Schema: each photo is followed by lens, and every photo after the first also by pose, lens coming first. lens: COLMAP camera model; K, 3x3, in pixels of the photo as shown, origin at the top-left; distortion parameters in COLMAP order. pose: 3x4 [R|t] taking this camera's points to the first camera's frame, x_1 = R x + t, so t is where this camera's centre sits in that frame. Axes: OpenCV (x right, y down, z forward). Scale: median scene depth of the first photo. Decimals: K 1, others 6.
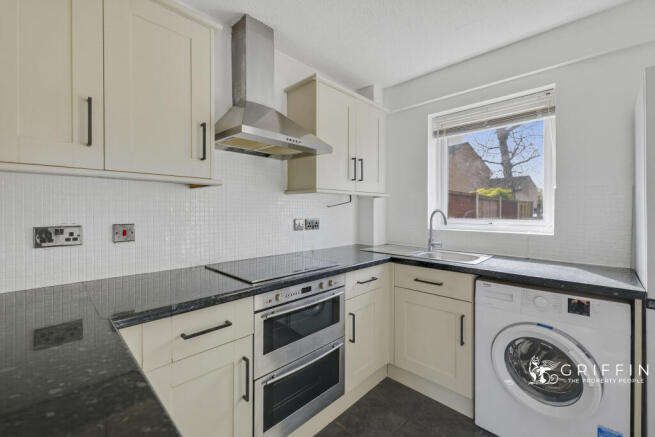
lens RADIAL K [[272.3, 0, 325.6], [0, 272.3, 212.5], [0, 0, 1]] dist [-0.000302, -0.000155]
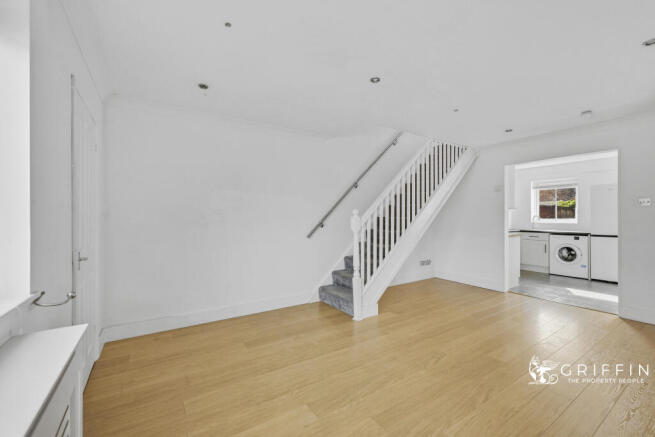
lens RADIAL K [[270.3, 0, 326.3], [0, 270.3, 216.7], [0, 0, 1]] dist [0.009658, -0.000003]
pose [[0.975516, -0.006723, -0.219825, -1.375373], [0.006623, 0.999977, -0.001191, -0.011215], [0.219828, -0.000294, 0.975539, -2.820144]]
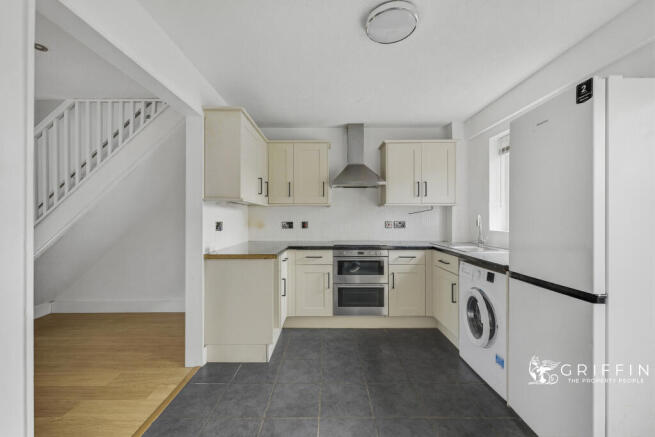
lens RADIAL K [[270.3, 0, 326.3], [0, 270.3, 216.7], [0, 0, 1]] dist [0.009658, -0.000003]
pose [[0.697260, -0.007506, -0.716779, 0.951989], [-0.000775, 0.999937, -0.011225, 0.016672], [0.716817, 0.008382, 0.697211, -0.508766]]
